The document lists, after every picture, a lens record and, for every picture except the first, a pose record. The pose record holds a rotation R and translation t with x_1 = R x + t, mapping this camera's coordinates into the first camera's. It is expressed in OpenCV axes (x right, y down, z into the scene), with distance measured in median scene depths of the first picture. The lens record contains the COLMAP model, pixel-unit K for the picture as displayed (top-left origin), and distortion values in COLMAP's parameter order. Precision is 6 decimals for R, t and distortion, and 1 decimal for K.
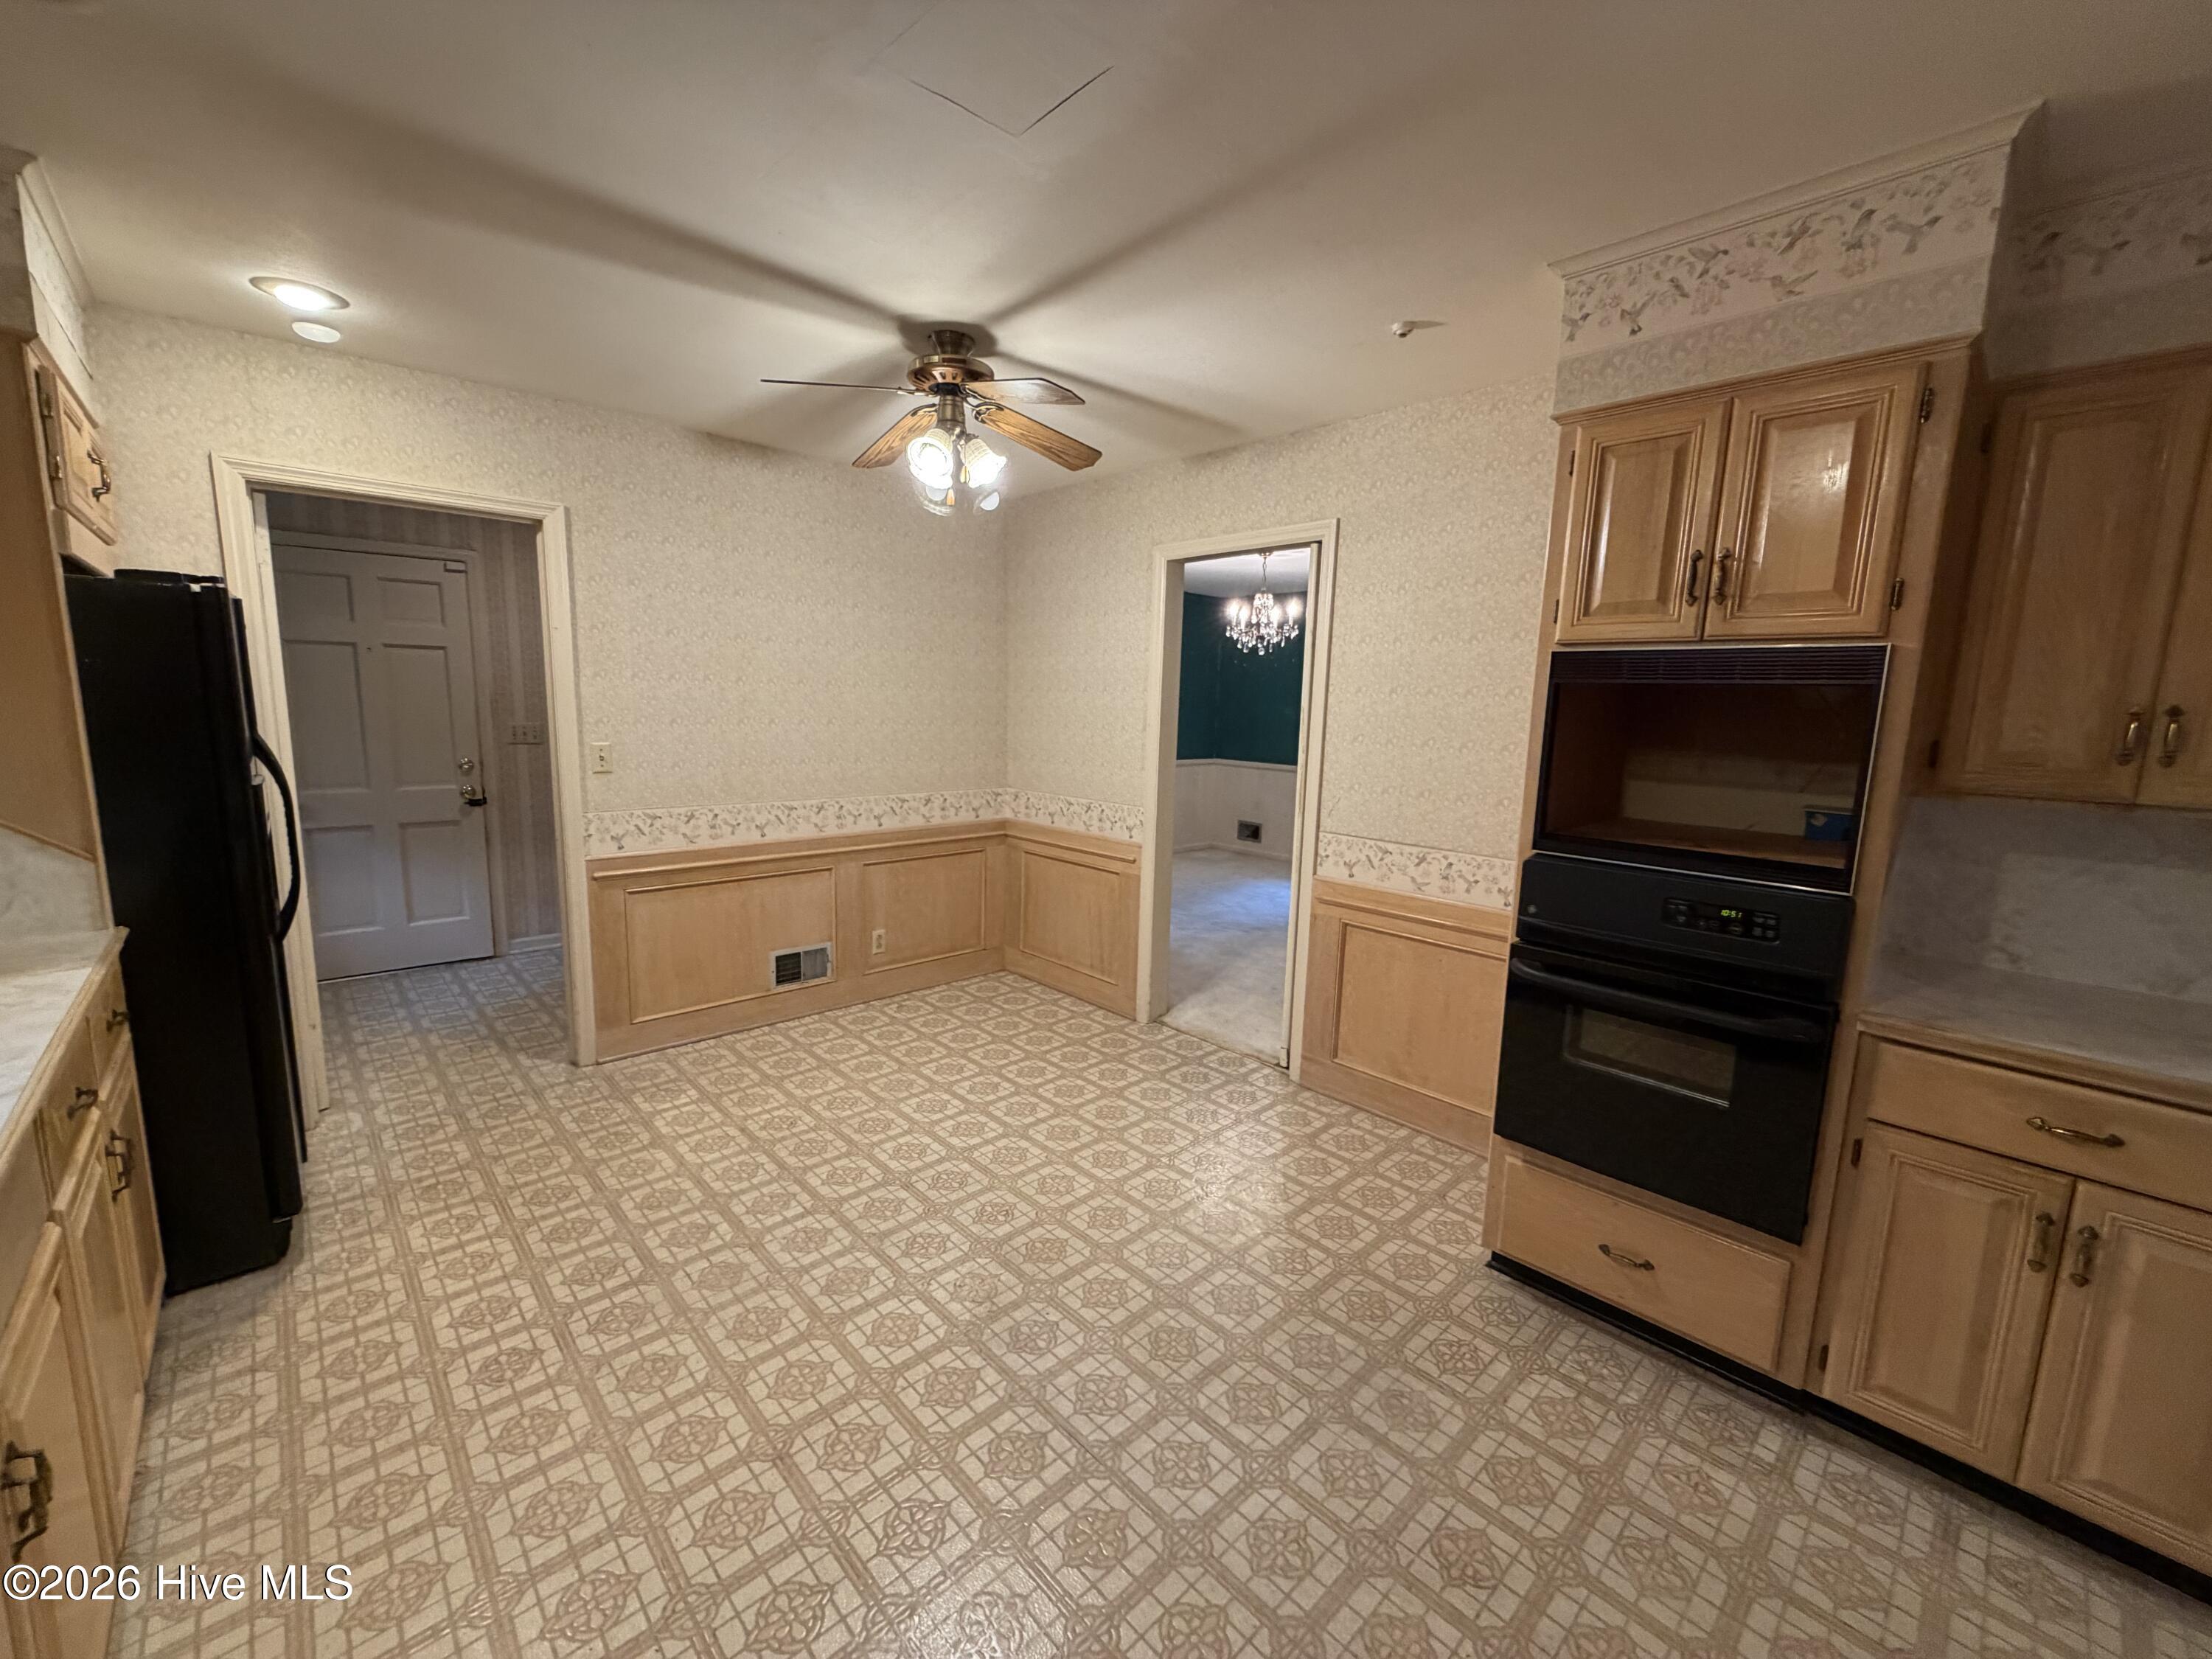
lens RADIAL K [[878.9, 0, 1099.8], [0, 878.9, 829.6], [0, 0, 1]] dist [0.000386, 0.000130]
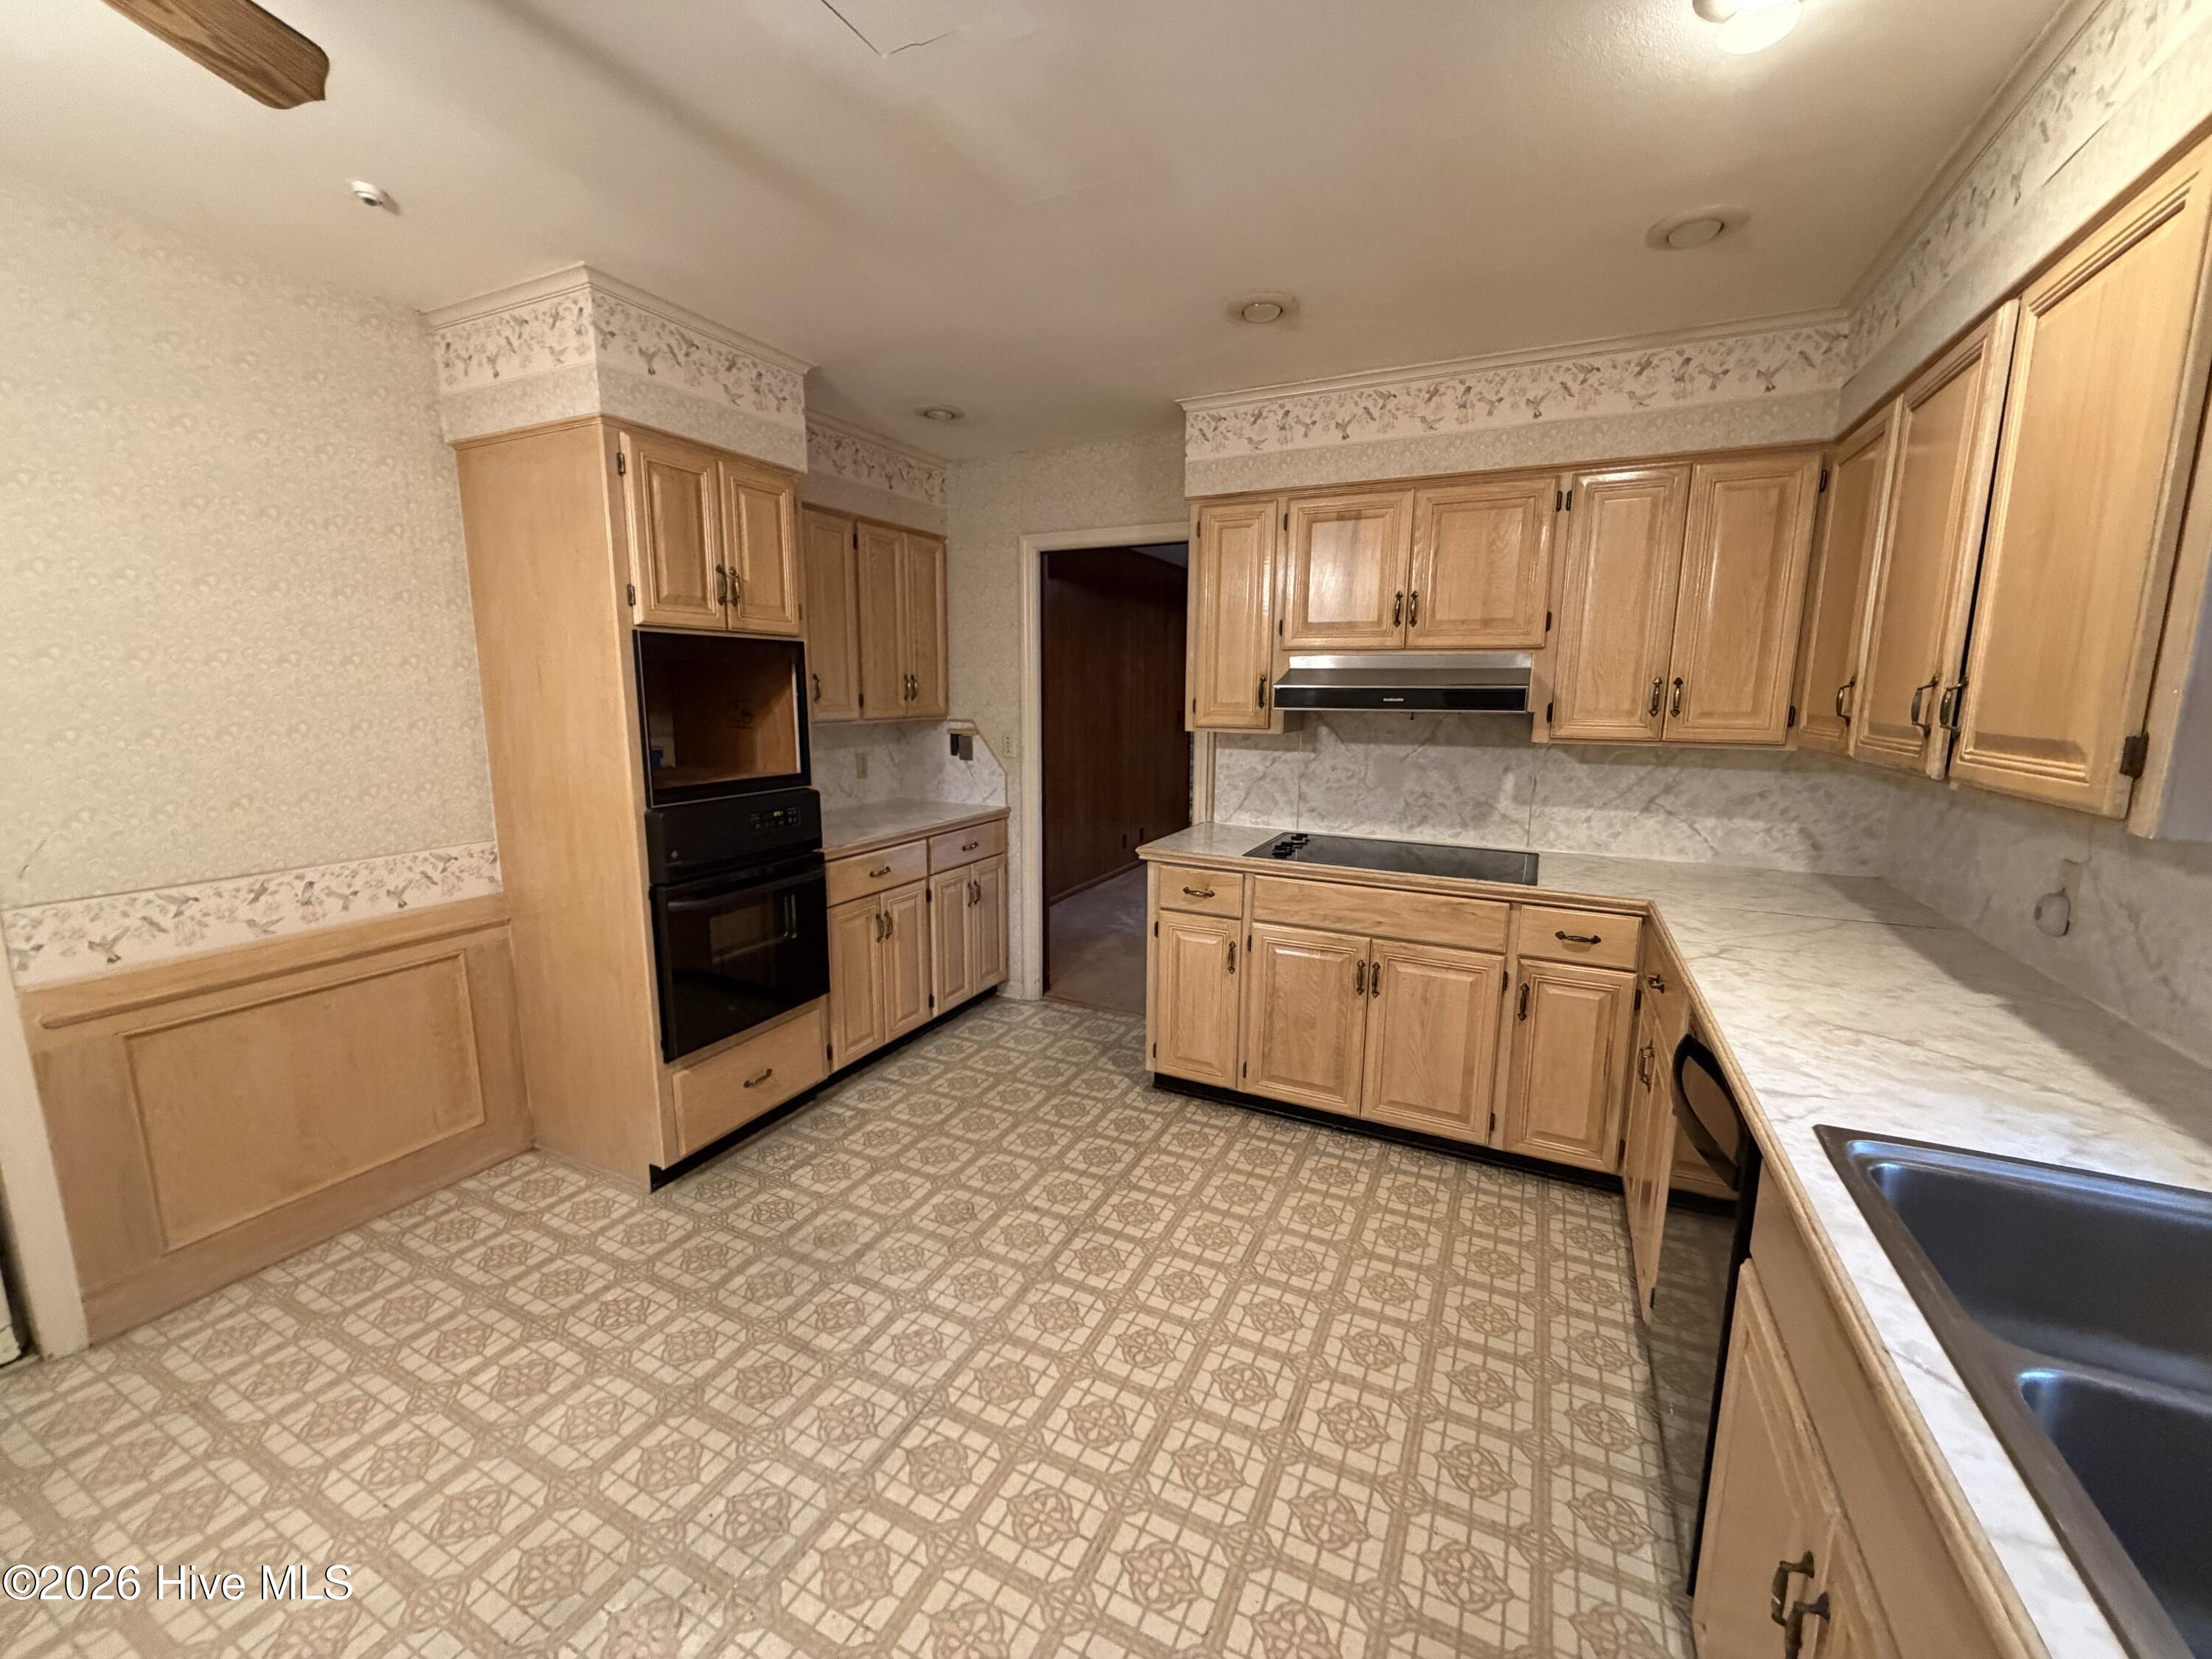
lens RADIAL K [[878.9, 0, 1099.8], [0, 878.9, 829.6], [0, 0, 1]] dist [0.000386, 0.000130]
pose [[-0.344922, -0.180456, 0.921121, -0.830951], [0.122510, 0.964295, 0.234789, -0.157367], [-0.930602, 0.193830, -0.310499, 0.897541]]
